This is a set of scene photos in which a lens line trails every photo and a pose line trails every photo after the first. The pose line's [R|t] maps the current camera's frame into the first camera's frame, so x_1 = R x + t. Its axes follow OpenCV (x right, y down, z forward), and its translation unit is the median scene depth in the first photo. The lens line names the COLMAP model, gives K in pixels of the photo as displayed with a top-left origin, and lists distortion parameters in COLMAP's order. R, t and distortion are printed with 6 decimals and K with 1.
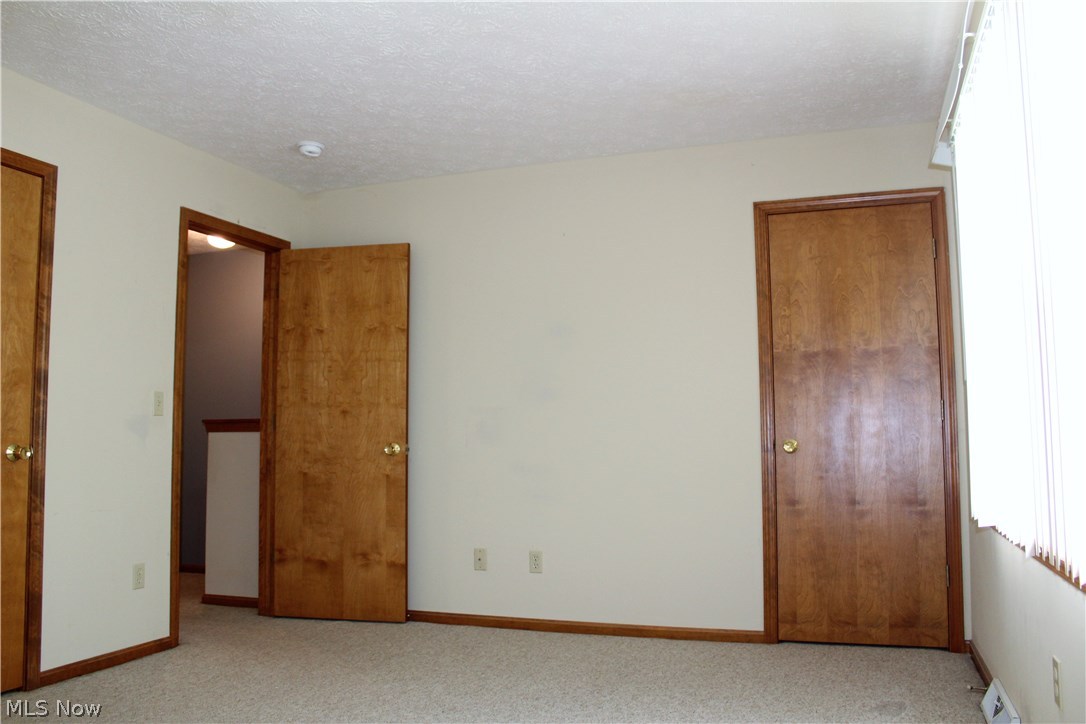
lens RADIAL K [[894.2, 0, 543.0], [0, 894.2, 362.0], [0, 0, 1]] dist [-0.171647, 0.129689]
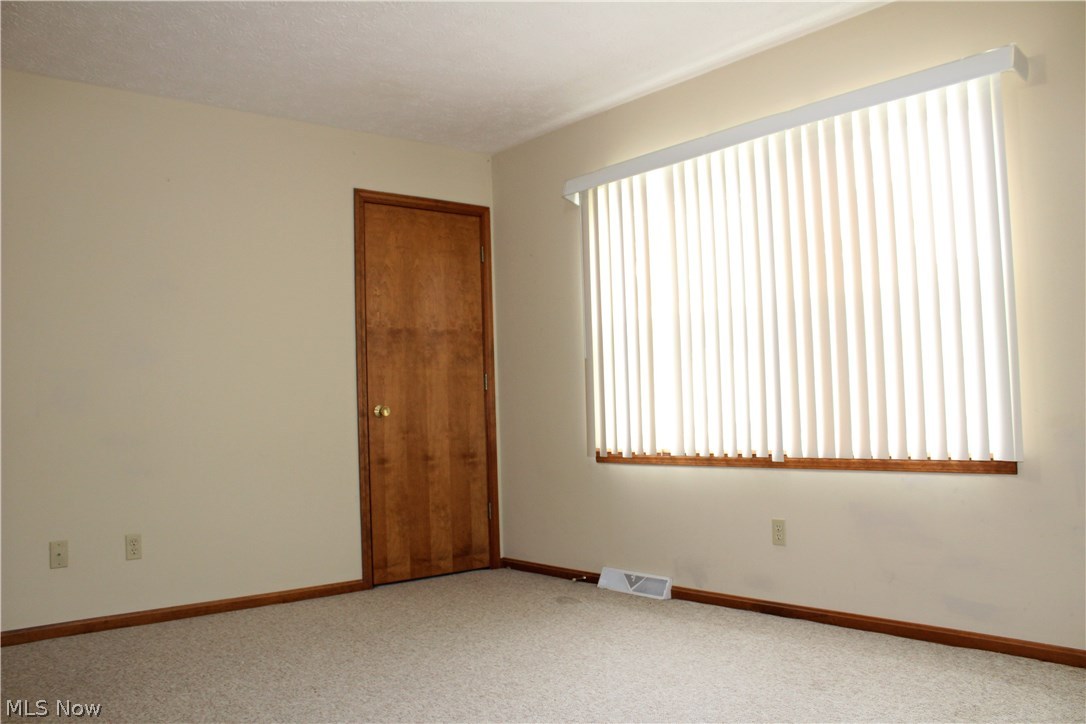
lens RADIAL K [[894.2, 0, 543.0], [0, 894.2, 362.0], [0, 0, 1]] dist [-0.171647, 0.129689]
pose [[0.503479, 0.035515, 0.863277, -0.605248], [-0.053086, 0.998539, -0.010119, 0.033391], [-0.862375, -0.040733, 0.504628, 0.254087]]
